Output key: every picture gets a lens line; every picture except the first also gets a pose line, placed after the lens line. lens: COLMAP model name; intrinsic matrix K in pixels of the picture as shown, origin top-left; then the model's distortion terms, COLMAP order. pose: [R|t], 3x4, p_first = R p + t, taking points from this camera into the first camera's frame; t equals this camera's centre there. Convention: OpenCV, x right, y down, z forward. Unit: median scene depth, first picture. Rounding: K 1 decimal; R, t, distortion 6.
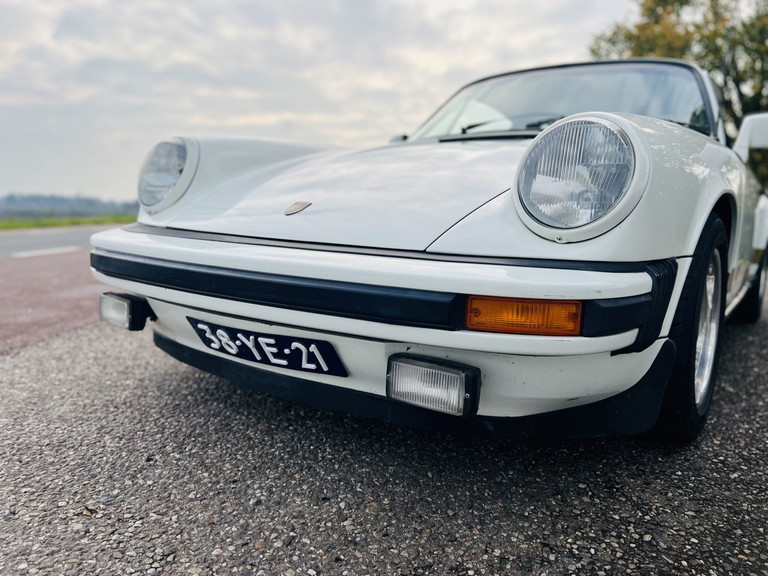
lens RADIAL K [[587.7, 0, 384.0], [0, 587.7, 288.0], [0, 0, 1]] dist [0.054916, -0.068968]
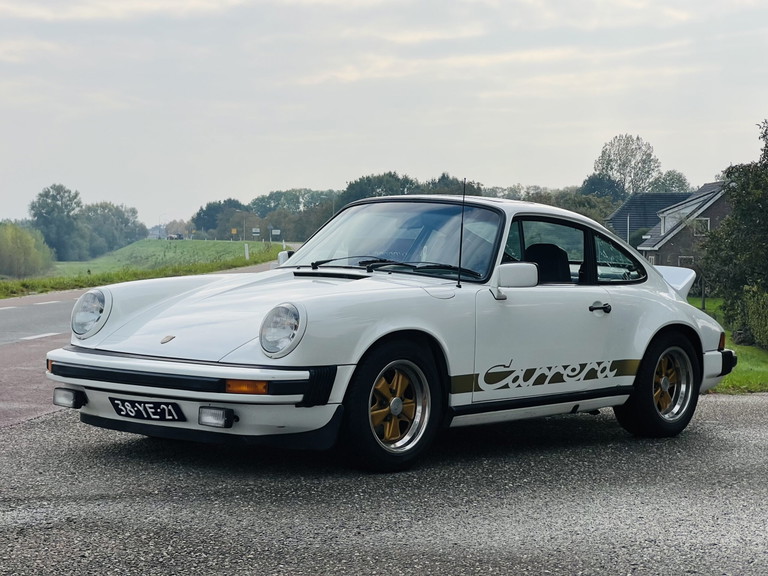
lens RADIAL K [[1723.4, 0, 384.0], [0, 1723.4, 288.0], [0, 0, 1]] dist [0.081752, 0.217184]
pose [[0.995433, -0.006586, -0.095239, 1.196227], [-0.003874, 0.994009, -0.109227, 0.337002], [0.095388, 0.109097, 0.989444, -4.944930]]
